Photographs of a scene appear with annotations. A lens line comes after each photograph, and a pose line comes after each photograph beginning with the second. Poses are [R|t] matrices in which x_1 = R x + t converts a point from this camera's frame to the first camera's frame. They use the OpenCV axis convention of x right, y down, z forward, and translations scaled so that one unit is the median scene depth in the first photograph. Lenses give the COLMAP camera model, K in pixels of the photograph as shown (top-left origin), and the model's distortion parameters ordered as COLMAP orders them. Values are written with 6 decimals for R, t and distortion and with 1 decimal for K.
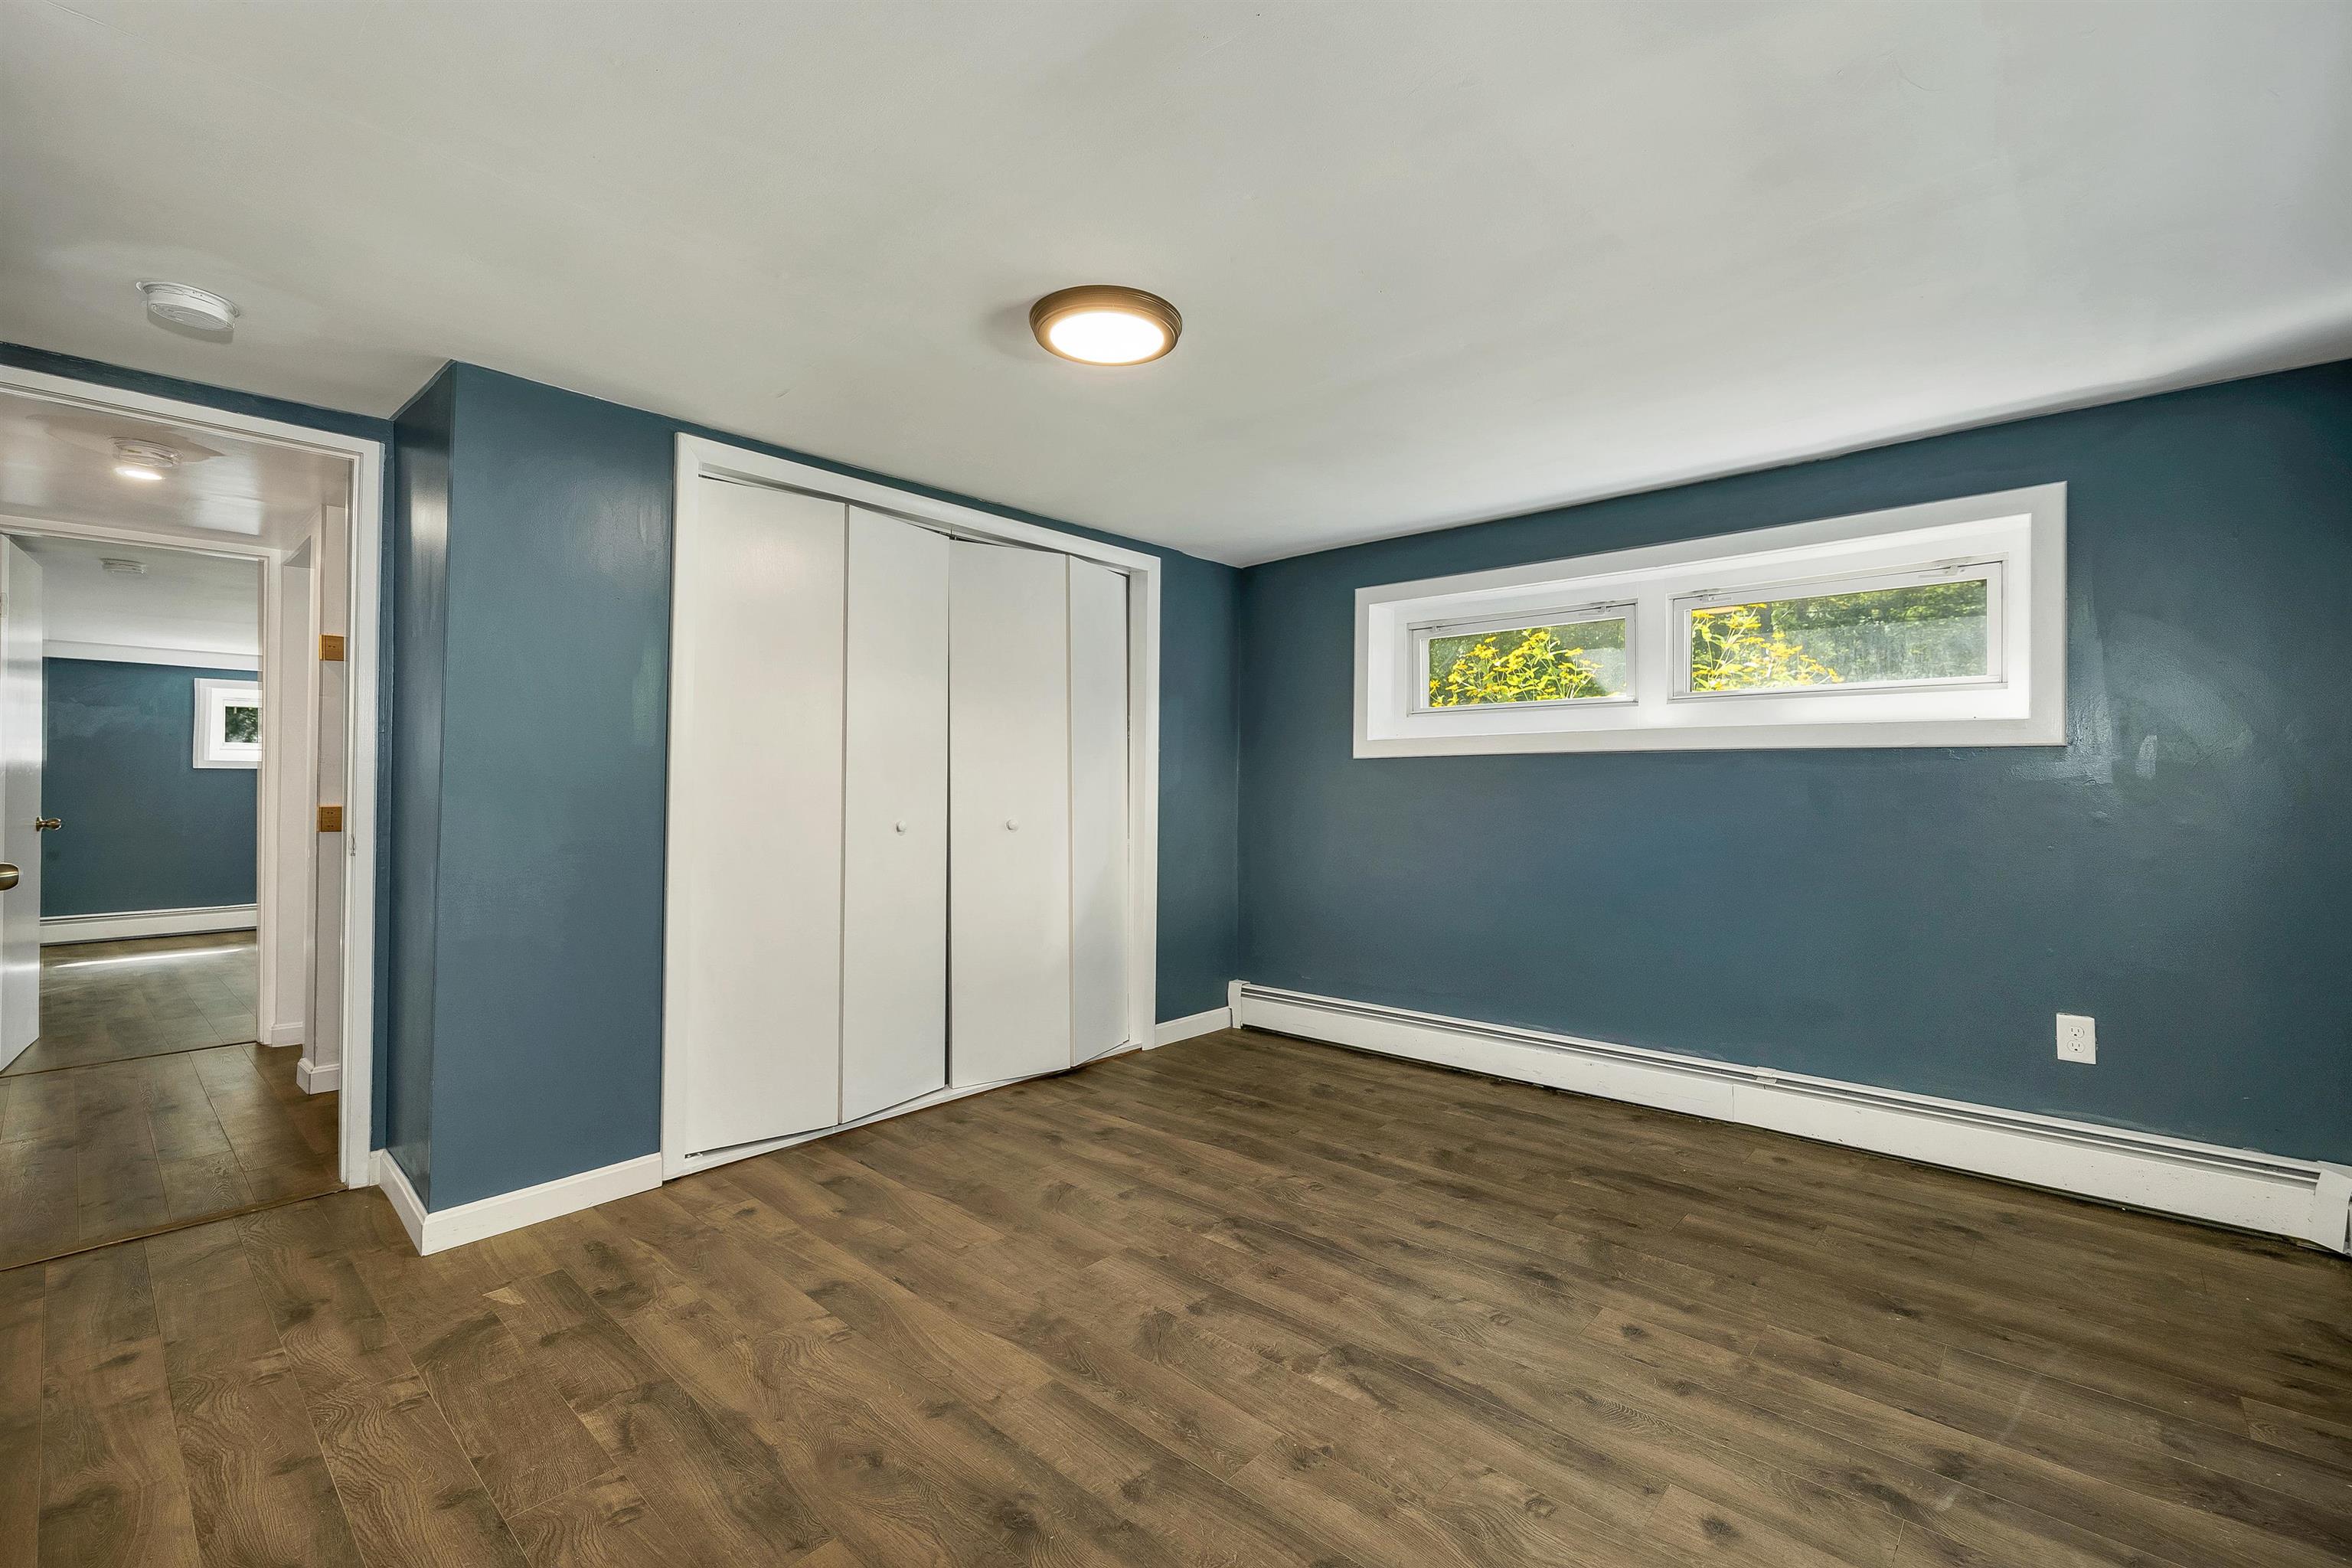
lens RADIAL K [[990.4, 0, 1184.2], [0, 990.4, 778.3], [0, 0, 1]] dist [0.004105, 0.000054]
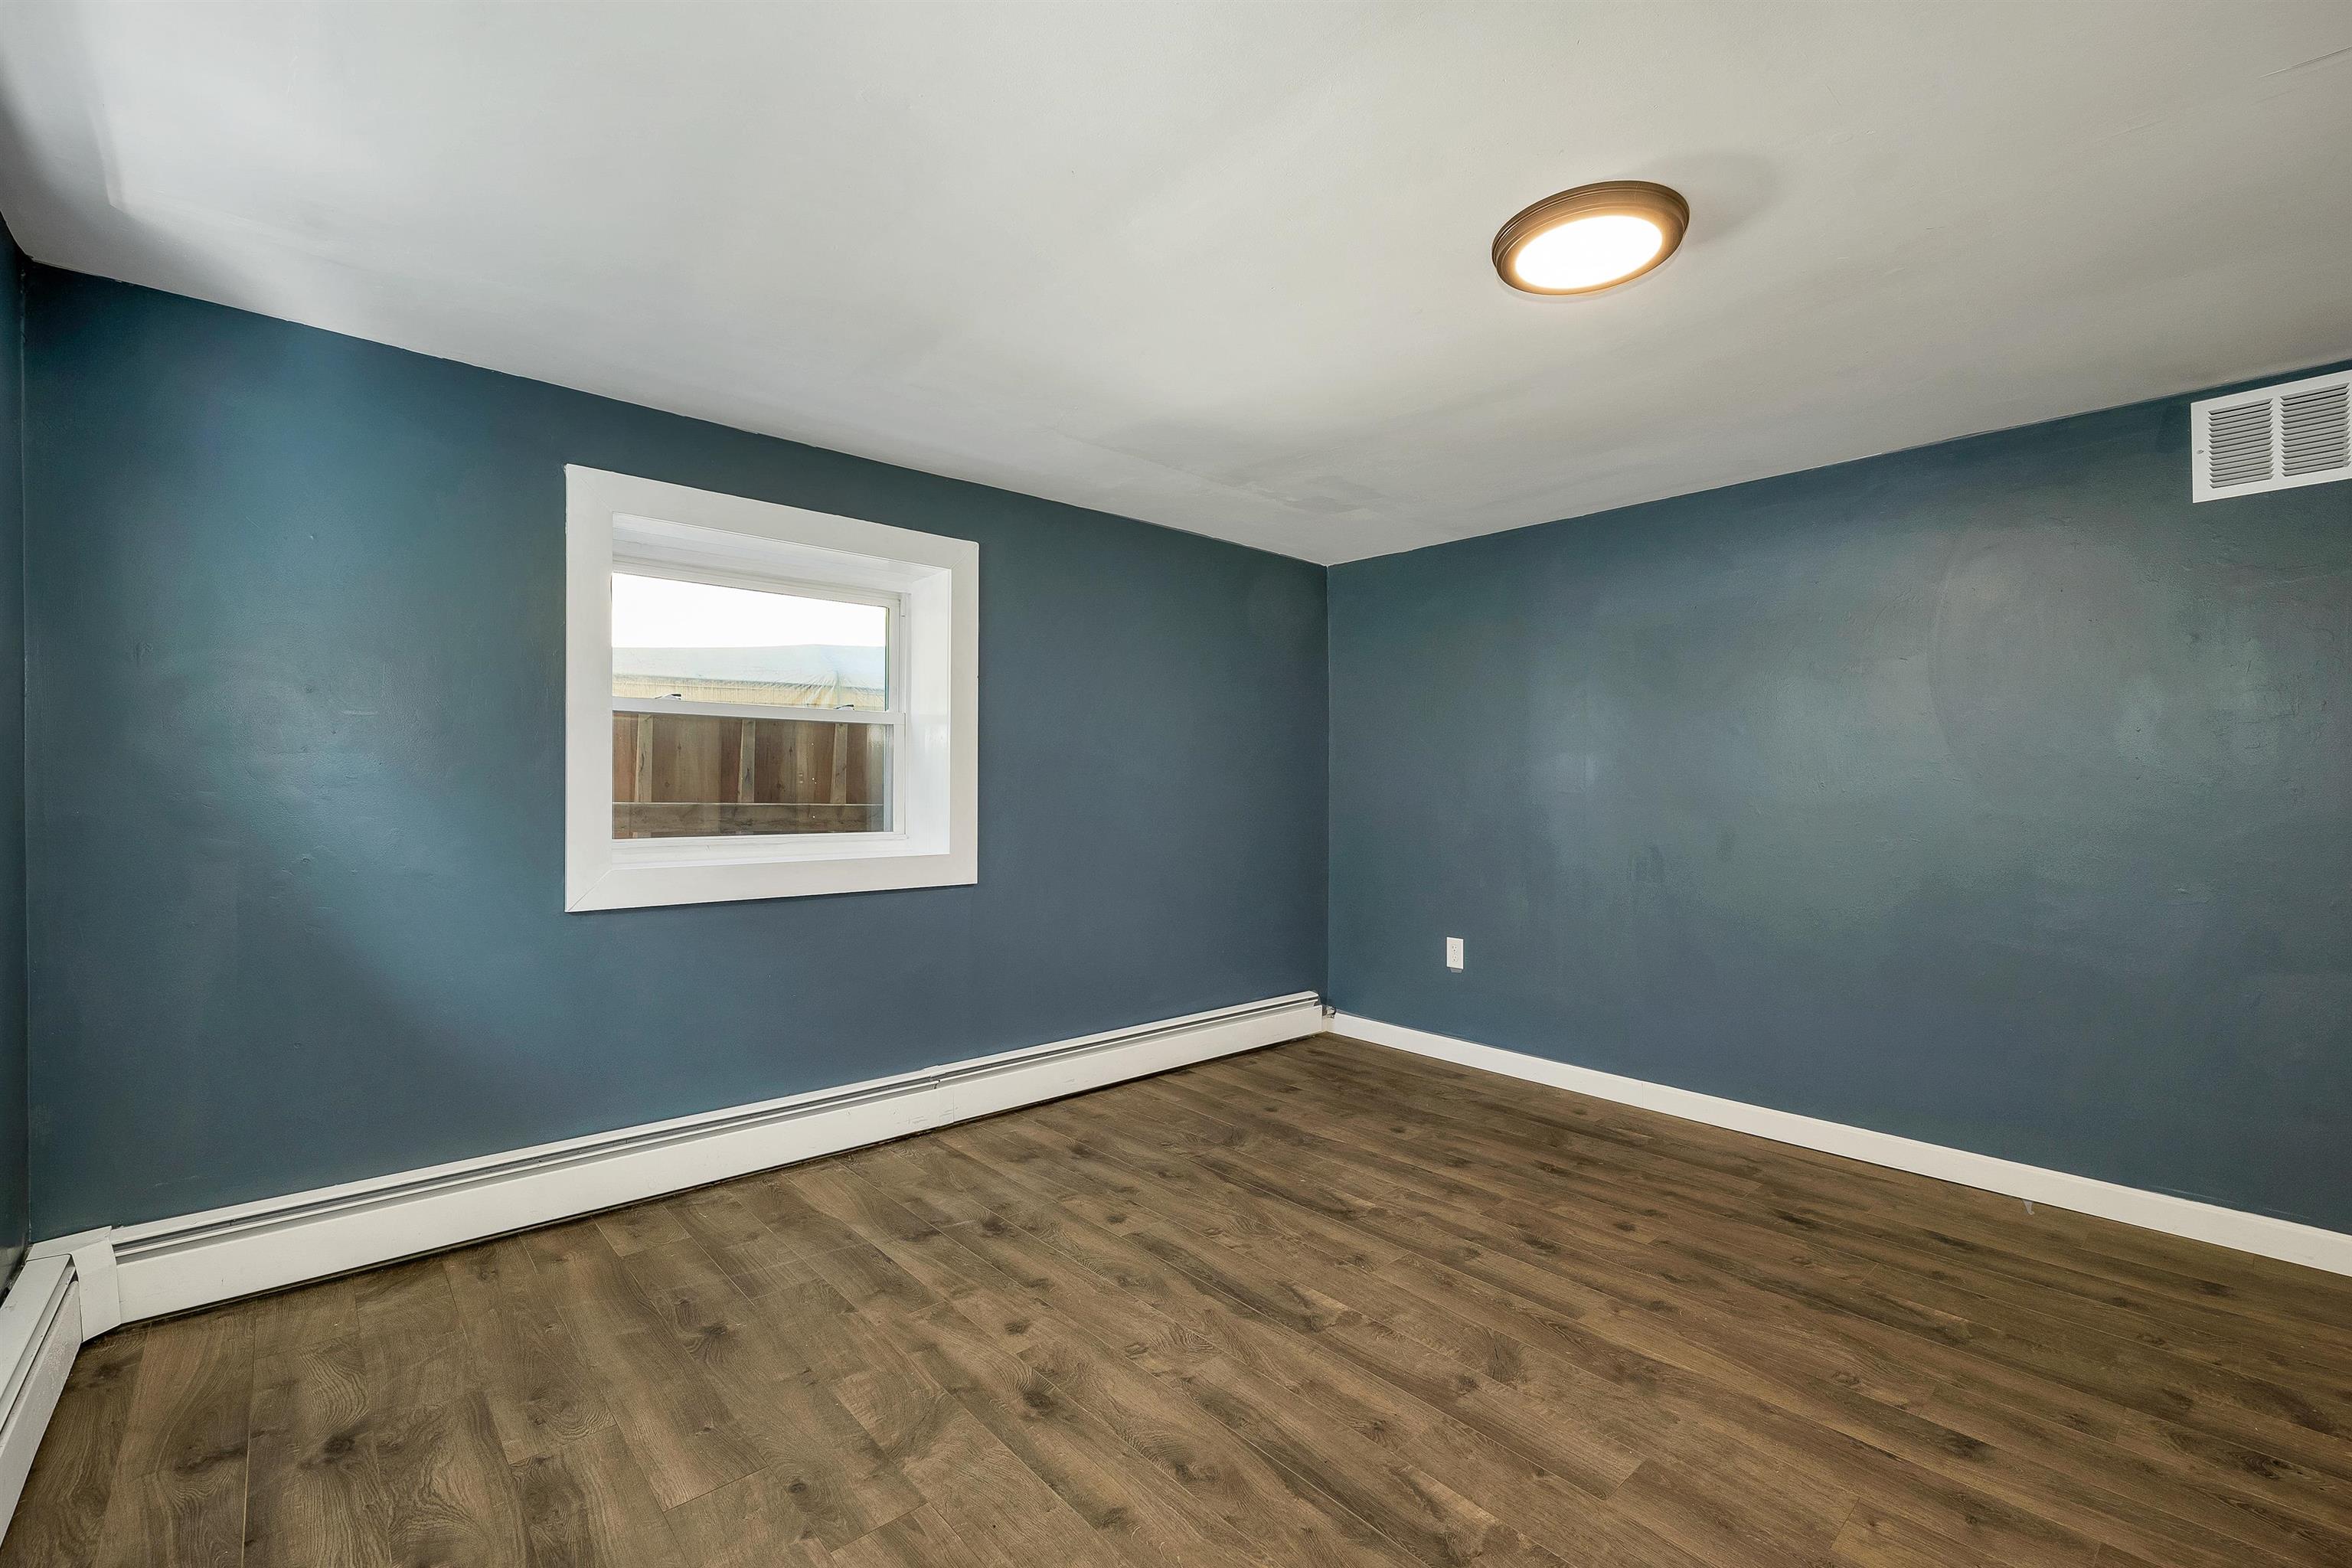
lens RADIAL K [[1002.1, 0, 1176.0], [0, 1002.1, 784.0], [0, 0, 1]] dist [0.001962, 0.000074]
pose [[-0.993868, -0.006371, 0.110392, 0.163704], [-0.007326, 0.999939, -0.008243, 0.009100], [-0.110333, -0.009001, -0.993854, 1.797735]]
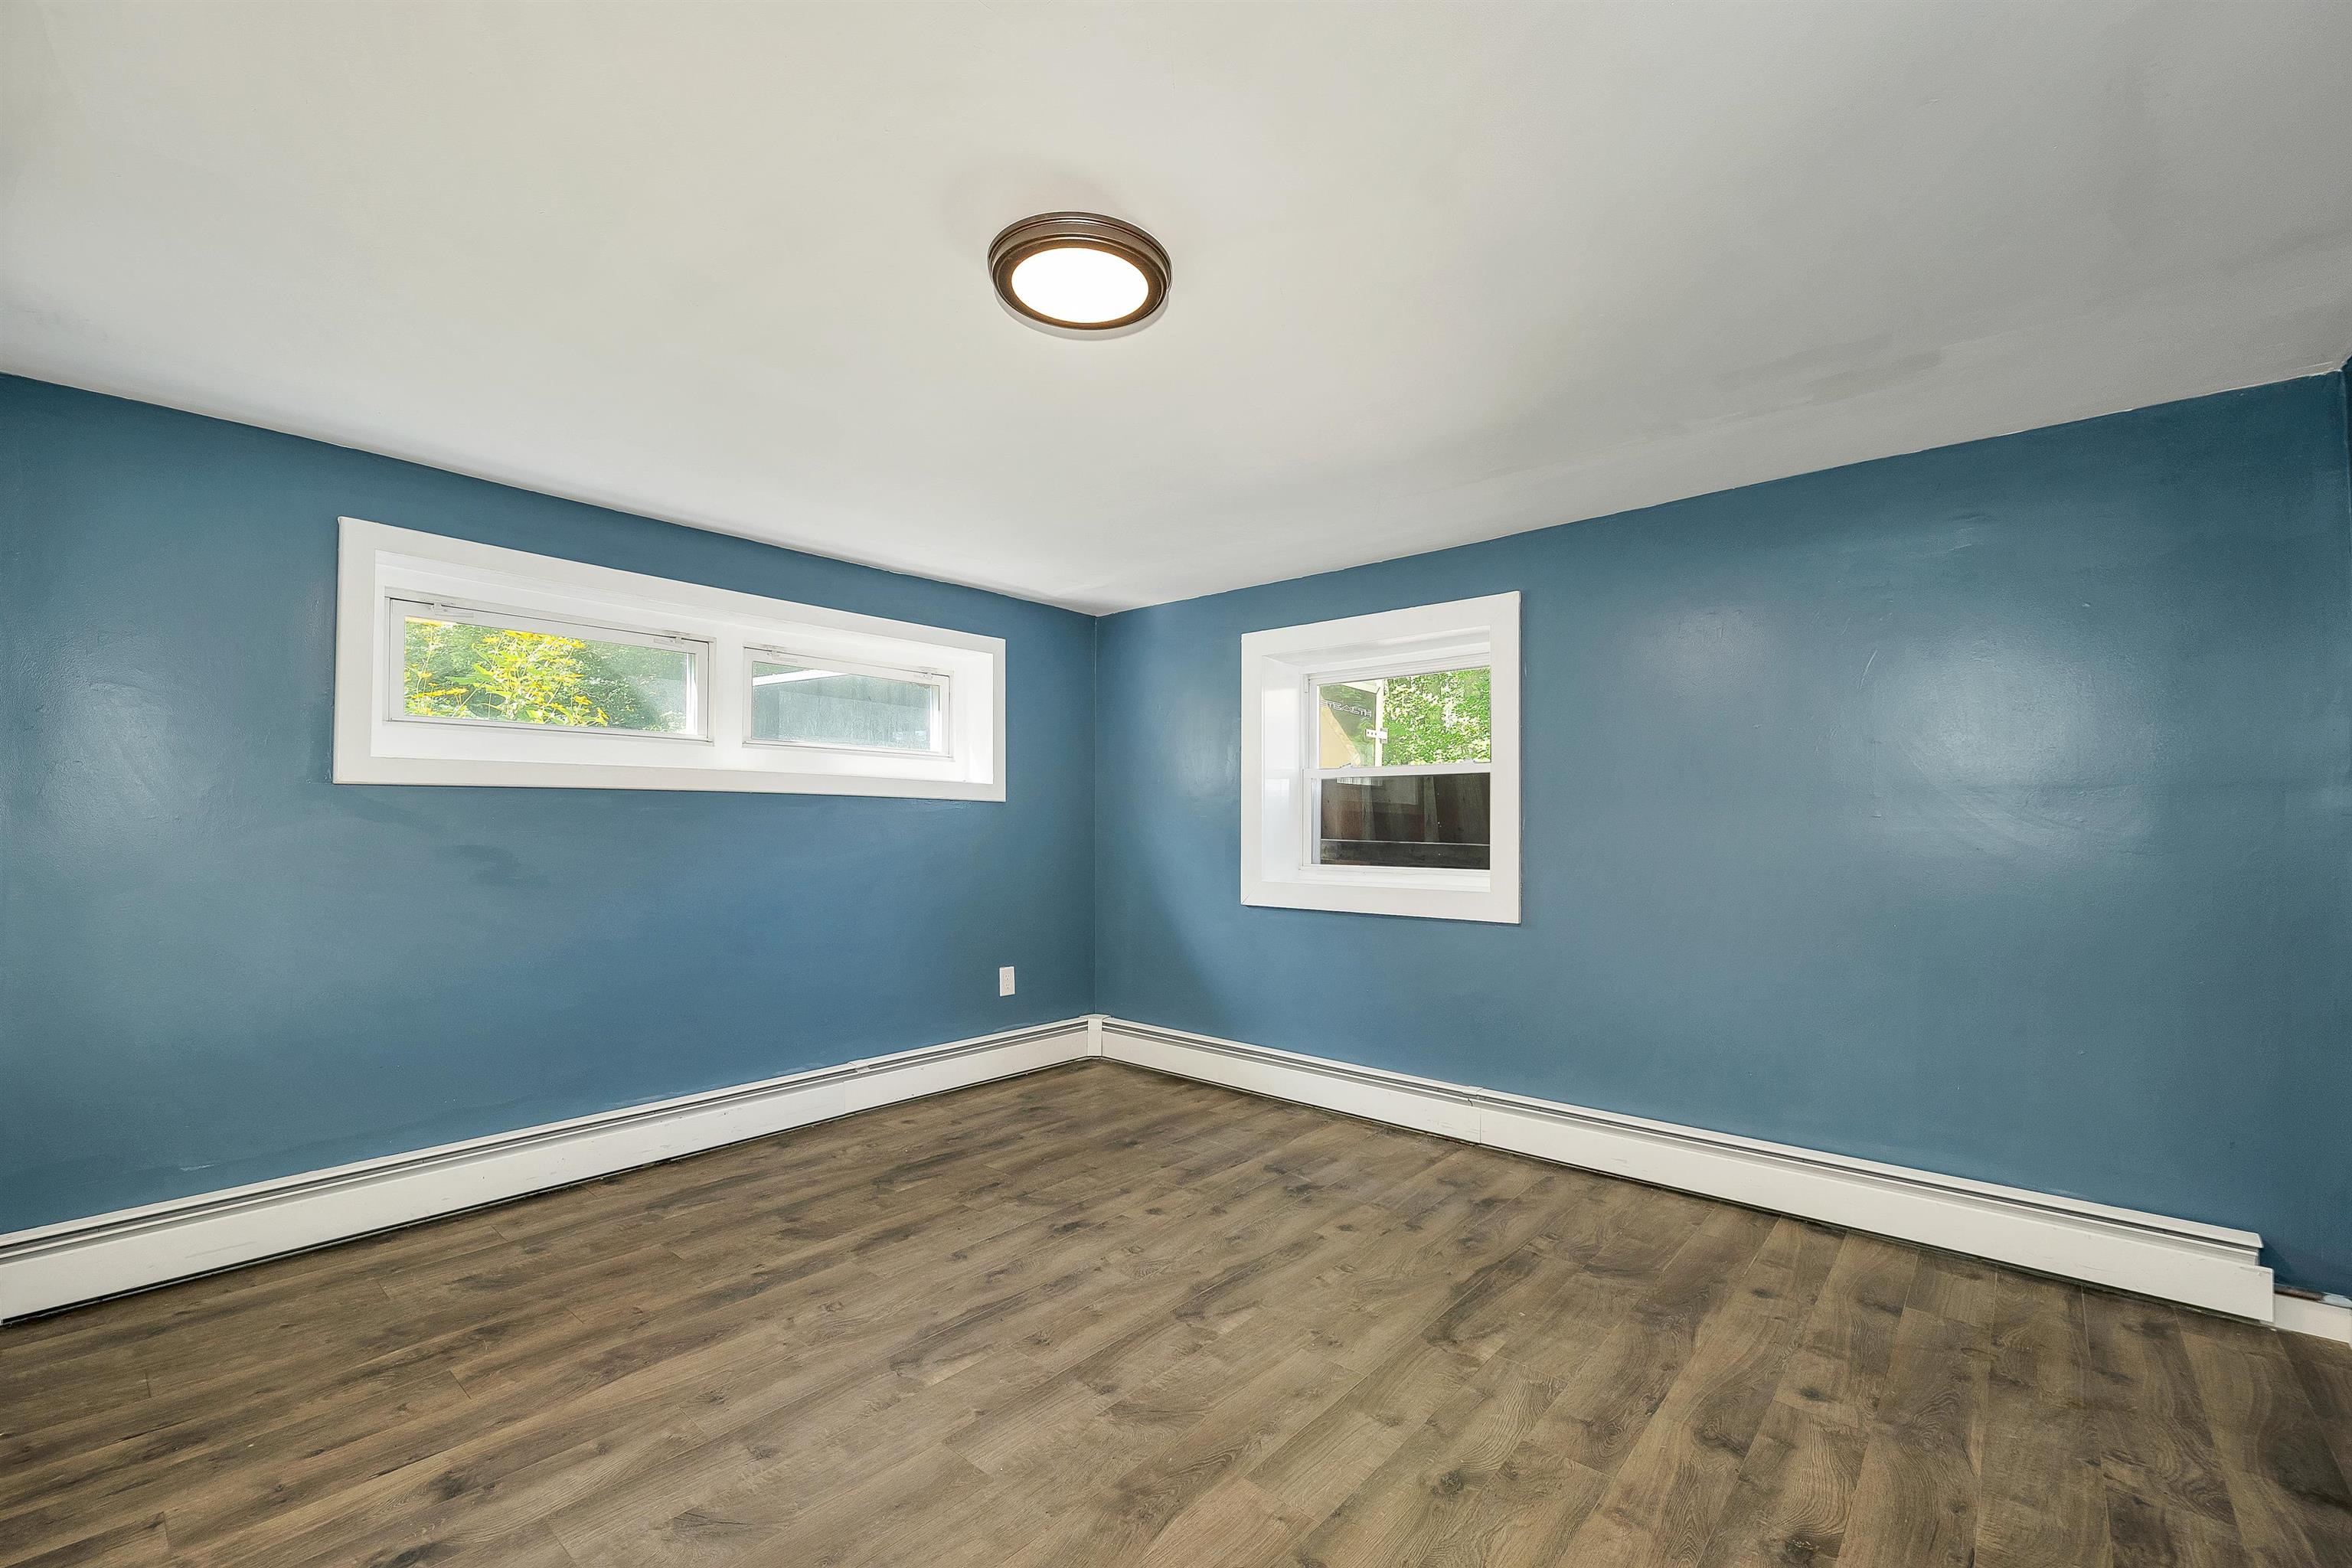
lens RADIAL K [[974.9, 0, 1176.6], [0, 974.9, 809.4], [0, 0, 1]] dist [0.004896, -0.000586]
pose [[-0.010618, 0.017923, 0.999783, -0.854530], [-0.011423, 0.999772, -0.018044, 0.007257], [-0.999878, -0.011612, -0.010411, 0.887508]]
